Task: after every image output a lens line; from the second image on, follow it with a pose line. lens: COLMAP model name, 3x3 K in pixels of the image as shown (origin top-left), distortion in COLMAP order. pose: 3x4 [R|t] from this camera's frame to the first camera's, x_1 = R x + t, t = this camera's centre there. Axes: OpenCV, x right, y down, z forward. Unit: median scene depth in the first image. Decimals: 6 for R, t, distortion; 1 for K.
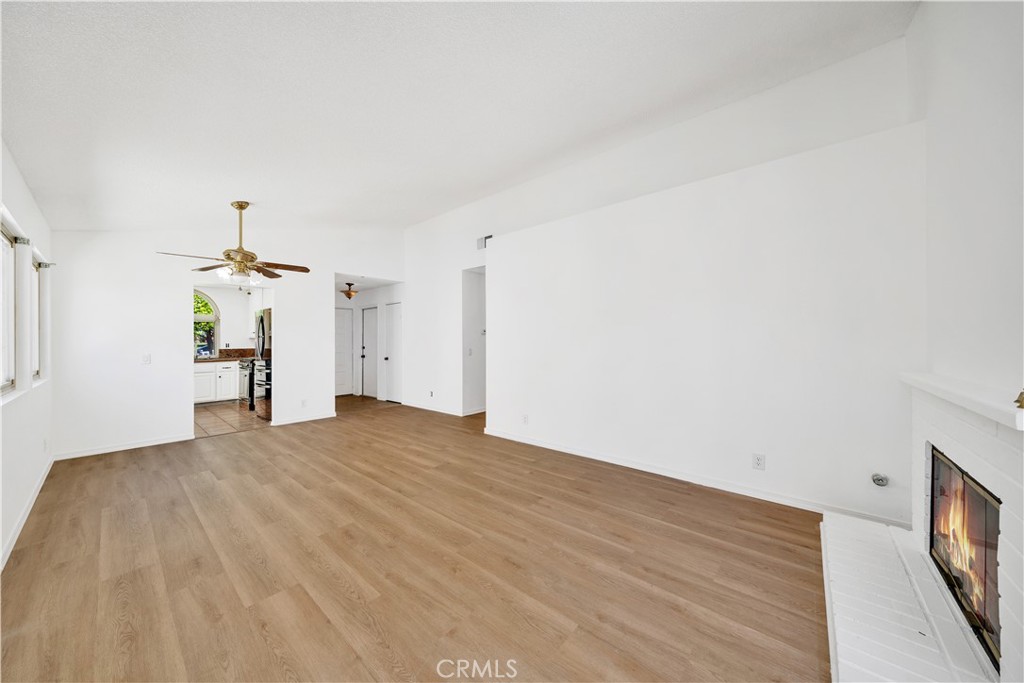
lens RADIAL K [[346.7, 0, 515.2], [0, 346.7, 330.3], [0, 0, 1]] dist [-0.007076, 0.000408]
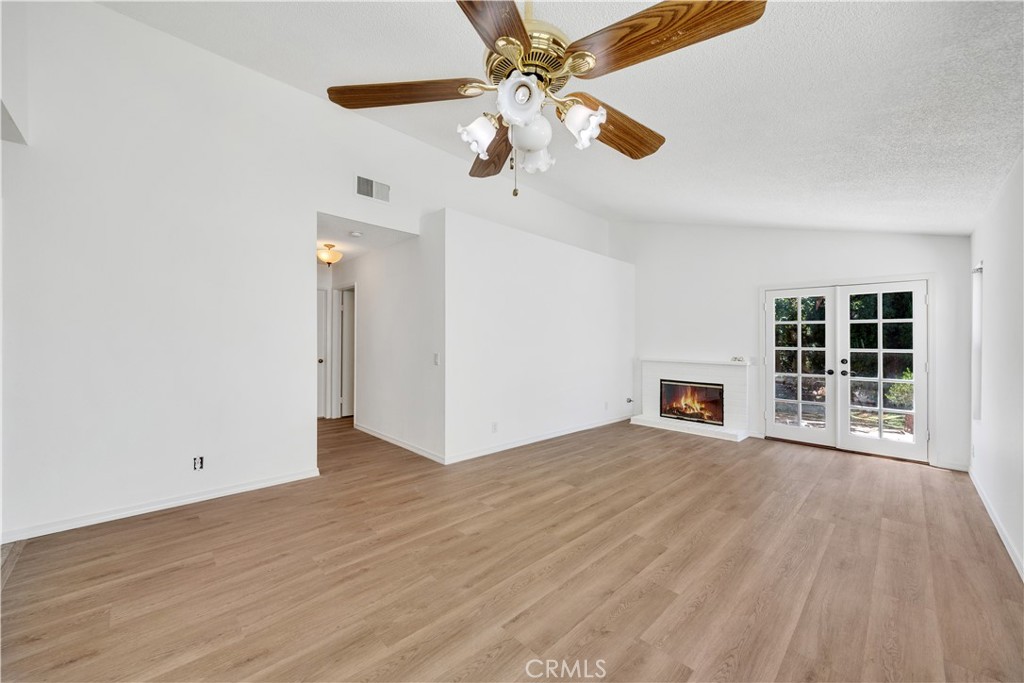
lens RADIAL K [[384.0, 0, 505.3], [0, 384.0, 331.6], [0, 0, 1]] dist [-0.003397, -0.000126]
pose [[0.100688, 0.033323, 0.994360, -1.541621], [-0.050902, 0.998303, -0.028301, 0.042248], [-0.993615, -0.047765, 0.102213, 1.350947]]
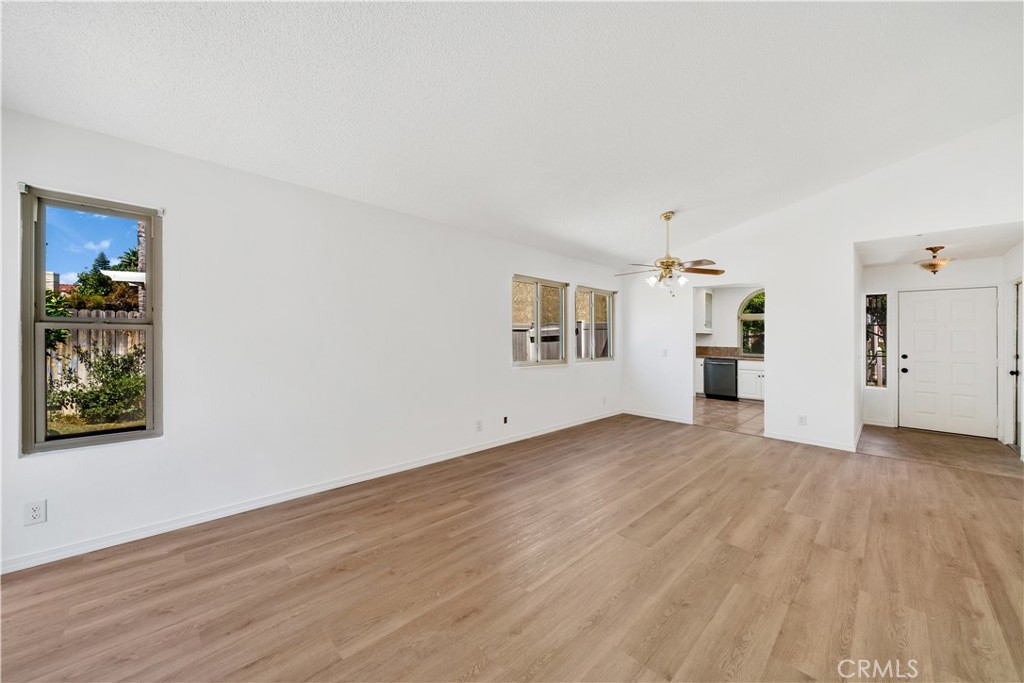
lens RADIAL K [[375.1, 0, 507.4], [0, 375.1, 334.1], [0, 0, 1]] dist [-0.004570, 0.000653]
pose [[-0.095442, -0.002057, -0.995433, 0.598786], [0.017891, 0.999833, -0.003782, 0.010338], [0.995274, -0.018170, -0.095389, 0.825632]]
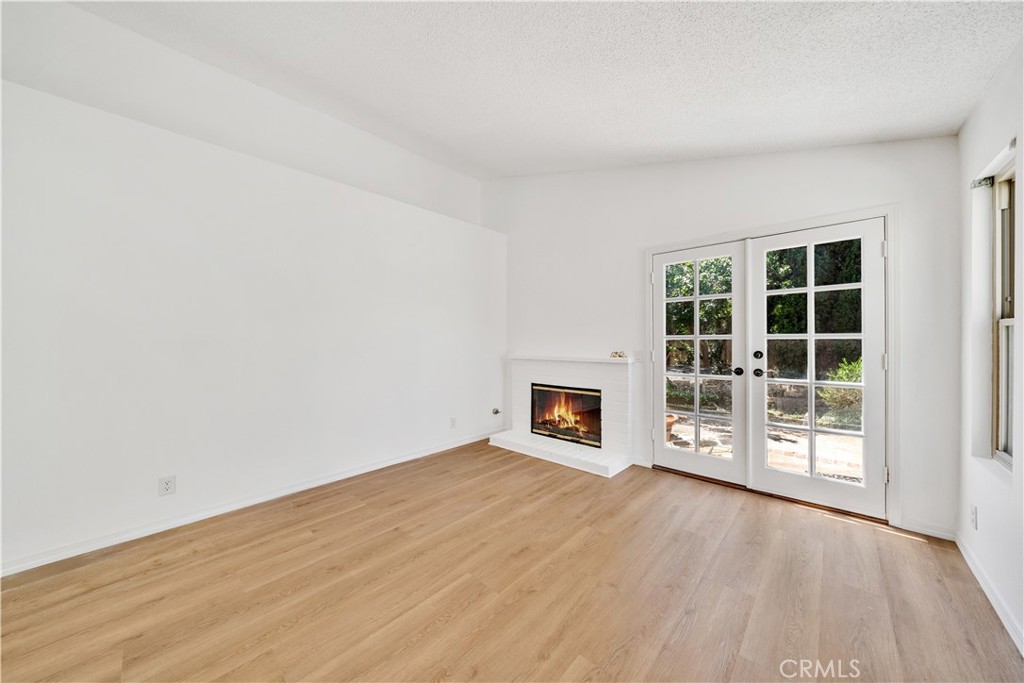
lens RADIAL K [[346.7, 0, 505.7], [0, 346.7, 338.7], [0, 0, 1]] dist [-0.007076, 0.000408]
pose [[0.054588, 0.006133, 0.998490, -0.728775], [-0.026092, 0.999648, -0.004714, 0.027545], [-0.998168, -0.025795, 0.054729, 0.697083]]
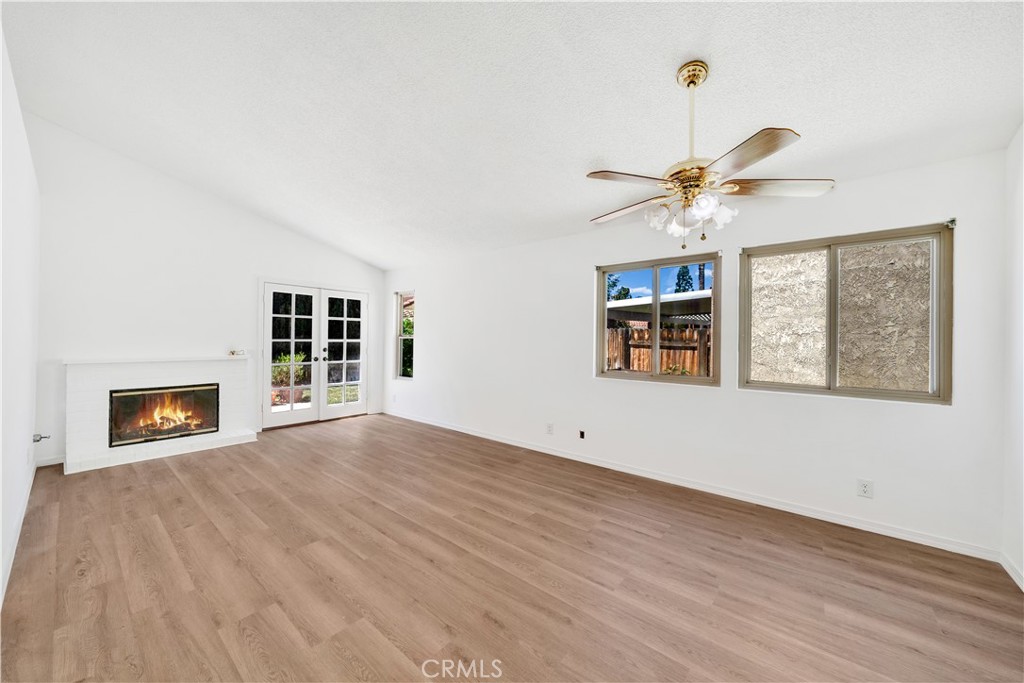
lens RADIAL K [[375.1, 0, 512.2], [0, 375.1, 336.0], [0, 0, 1]] dist [-0.004570, 0.000653]
pose [[-0.999961, -0.004716, -0.007508, -0.722275], [-0.004383, 0.999037, -0.043656, 0.059390], [0.007707, -0.043621, -0.999018, 2.104582]]
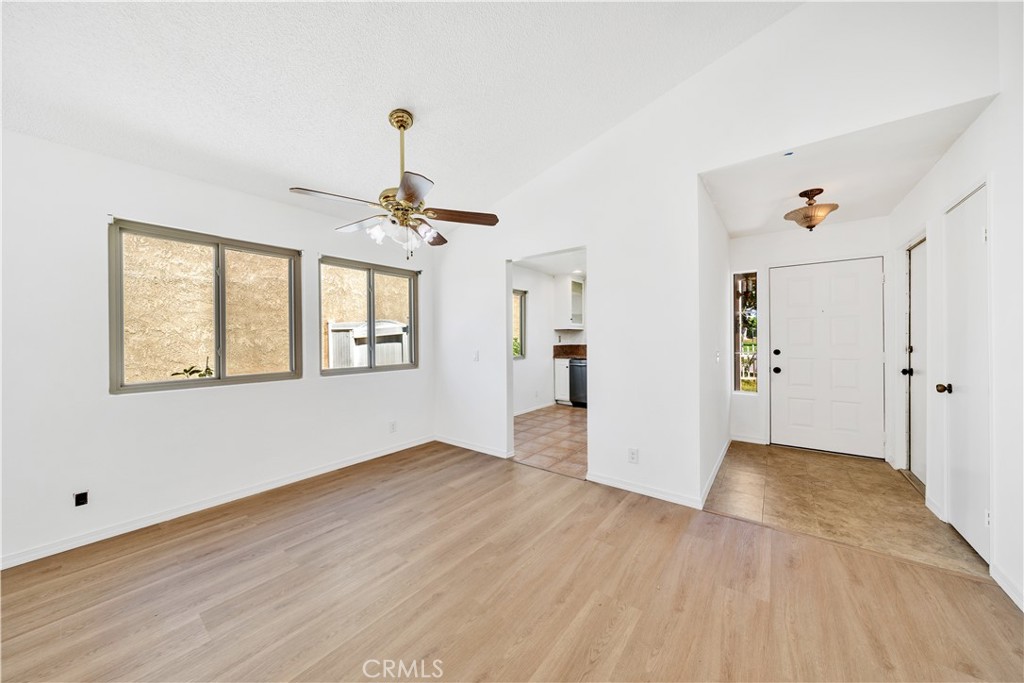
lens RADIAL K [[346.7, 0, 506.3], [0, 346.7, 341.8], [0, 0, 1]] dist [-0.007076, 0.000408]
pose [[0.036916, 0.015372, -0.999200, -0.216901], [0.040476, 0.999038, 0.016865, 0.049687], [0.998498, -0.041066, 0.036258, 1.587540]]
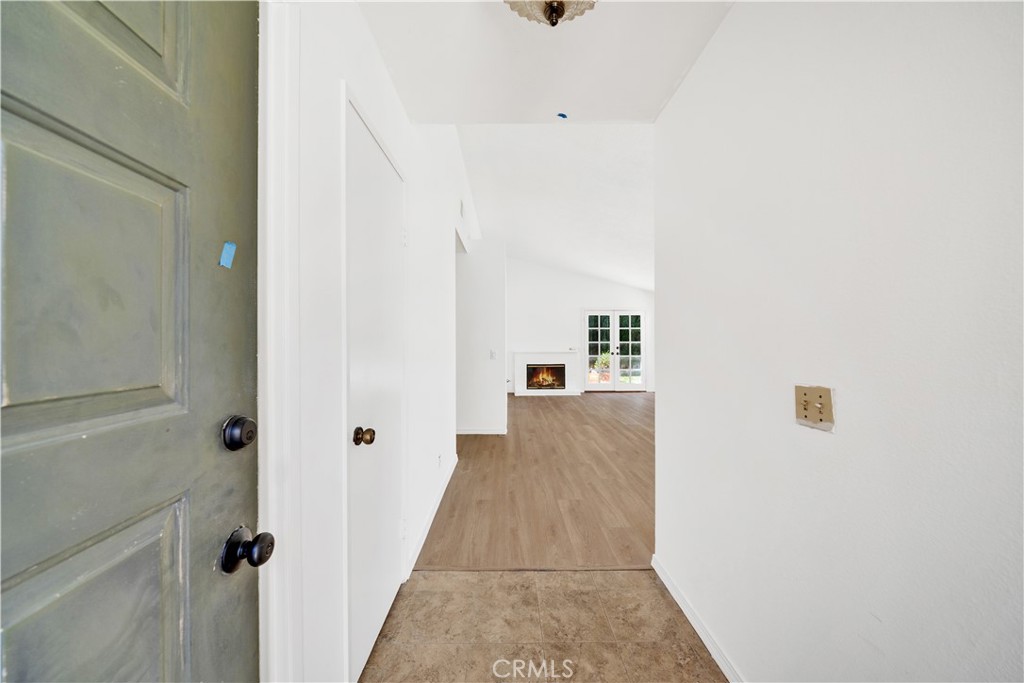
lens RADIAL K [[348.0, 0, 506.2], [0, 348.0, 341.4], [0, 0, 1]] dist [0.000077, -0.000013]
pose [[-0.645013, 0.009964, 0.764107, -1.441077], [-0.020664, 0.999322, -0.030474, 0.105149], [-0.763892, -0.035446, -0.644370, 2.797113]]
